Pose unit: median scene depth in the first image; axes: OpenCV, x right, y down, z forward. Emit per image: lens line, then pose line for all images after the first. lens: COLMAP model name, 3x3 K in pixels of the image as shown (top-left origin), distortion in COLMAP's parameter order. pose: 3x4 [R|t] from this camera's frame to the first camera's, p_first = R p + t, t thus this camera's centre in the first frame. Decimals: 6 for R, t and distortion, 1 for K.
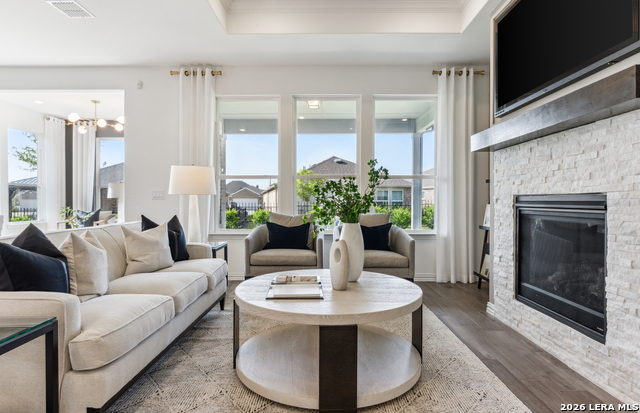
lens RADIAL K [[363.0, 0, 320.0], [0, 363.0, 206.5], [0, 0, 1]] dist [-0.000238, 0.001034]
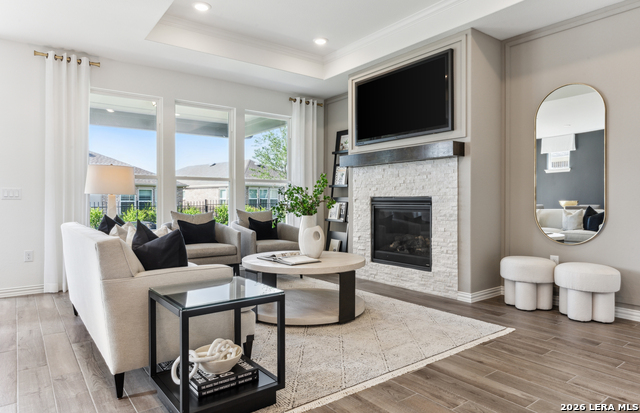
lens RADIAL K [[403.2, 0, 320.0], [0, 403.2, 206.5], [0, 0, 1]] dist [-0.003626, -0.001065]
pose [[0.793446, -0.009850, 0.608560, -0.739424], [0.010947, 0.999938, 0.001912, 0.005540], [-0.608542, 0.005145, 0.793505, -0.279432]]
